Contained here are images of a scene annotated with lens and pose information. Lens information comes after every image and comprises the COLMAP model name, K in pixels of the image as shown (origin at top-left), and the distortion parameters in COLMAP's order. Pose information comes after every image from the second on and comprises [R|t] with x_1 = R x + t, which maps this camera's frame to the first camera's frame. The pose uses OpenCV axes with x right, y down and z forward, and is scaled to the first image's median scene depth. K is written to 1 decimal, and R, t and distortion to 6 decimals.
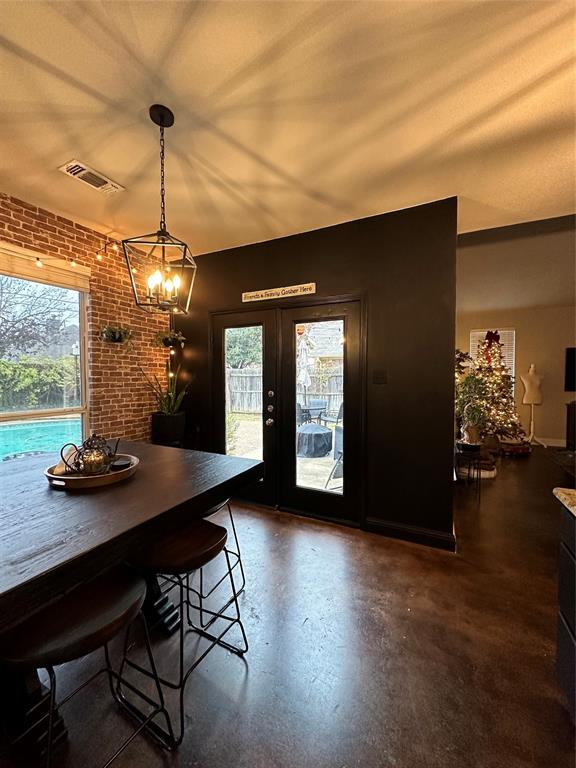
lens RADIAL K [[306.2, 0, 288.0], [0, 306.2, 382.9], [0, 0, 1]] dist [-0.001205, 0.000542]
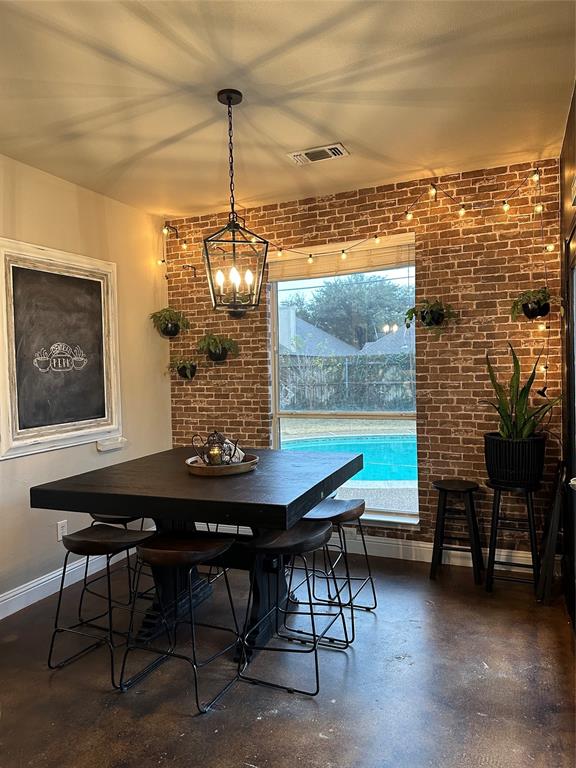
lens RADIAL K [[540.5, 0, 288.0], [0, 540.5, 384.0], [0, 0, 1]] dist [0.123607, -0.160216]
pose [[0.062191, 0.019836, -0.997867, 0.717398], [-0.001963, 0.999803, 0.019753, -0.021658], [0.998062, 0.000730, 0.062218, 0.602534]]
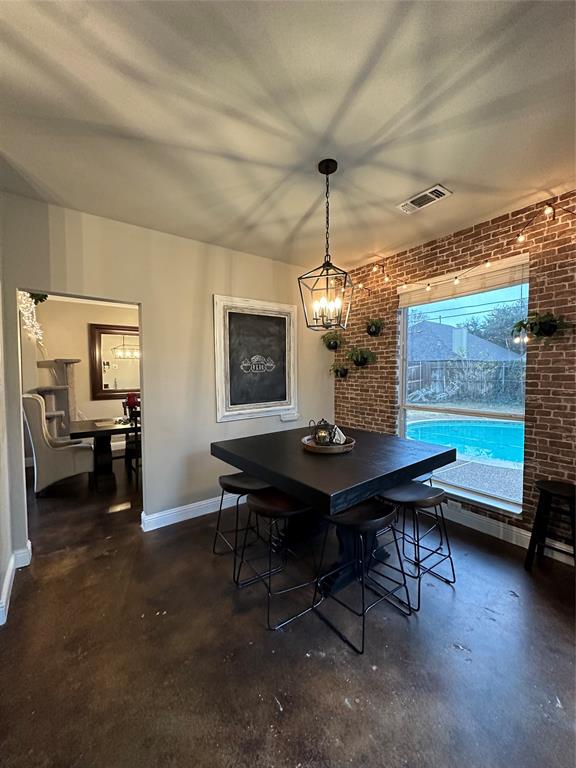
lens RADIAL K [[306.2, 0, 288.0], [0, 306.2, 382.9], [0, 0, 1]] dist [-0.001205, 0.000542]
pose [[-0.453524, 0.033684, -0.890607, 0.427049], [-0.018920, 0.998696, 0.047407, -0.042376], [0.891043, 0.038350, -0.452296, 0.807972]]
